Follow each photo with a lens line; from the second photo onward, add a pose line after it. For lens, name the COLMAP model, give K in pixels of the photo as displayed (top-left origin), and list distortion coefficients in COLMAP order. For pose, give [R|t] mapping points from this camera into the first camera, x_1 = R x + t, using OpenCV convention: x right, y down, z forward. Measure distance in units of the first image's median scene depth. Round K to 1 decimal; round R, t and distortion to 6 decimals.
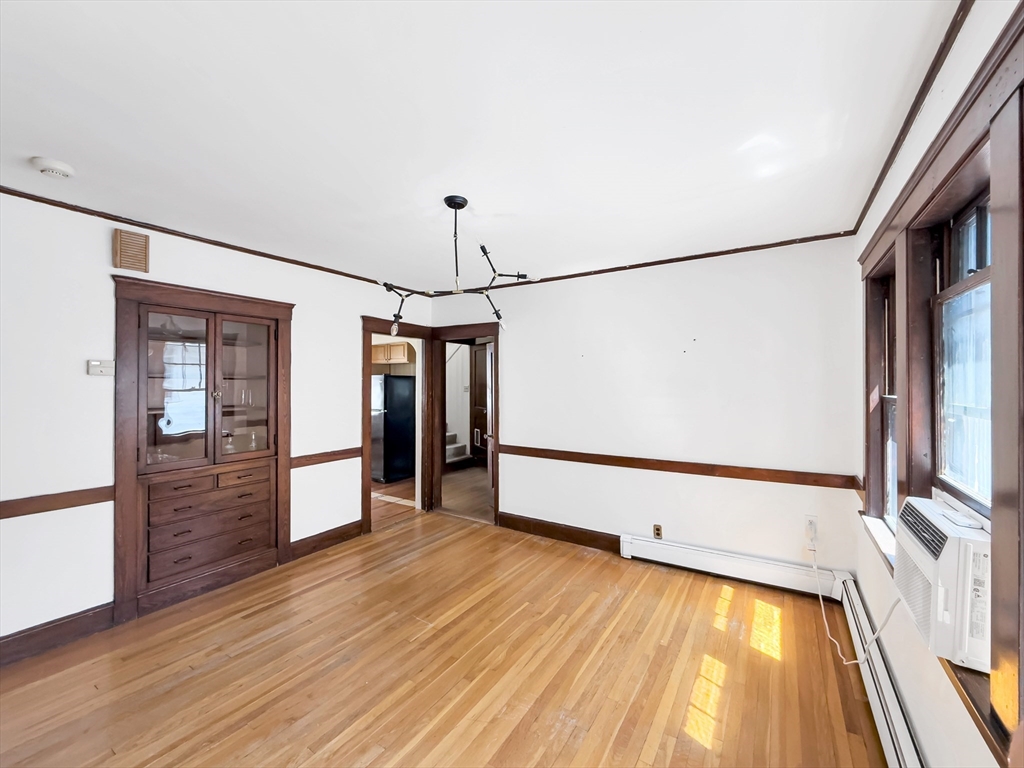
lens RADIAL K [[416.9, 0, 513.3], [0, 416.9, 377.6], [0, 0, 1]] dist [-0.000169, -0.000091]
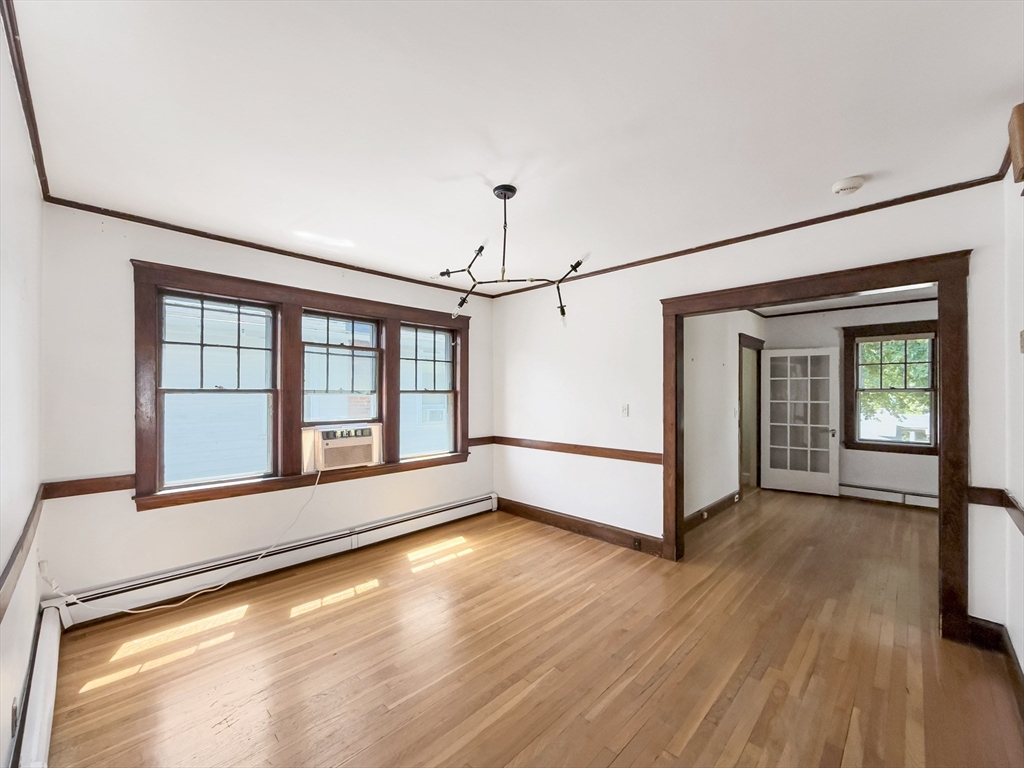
lens RADIAL K [[413.9, 0, 509.2], [0, 413.9, 389.4], [0, 0, 1]] dist [-0.001329, -0.000101]
pose [[-0.980545, 0.004579, 0.196239, -0.341223], [0.000479, 0.999781, -0.020937, 0.066437], [-0.196292, -0.020436, -0.980332, 1.970447]]
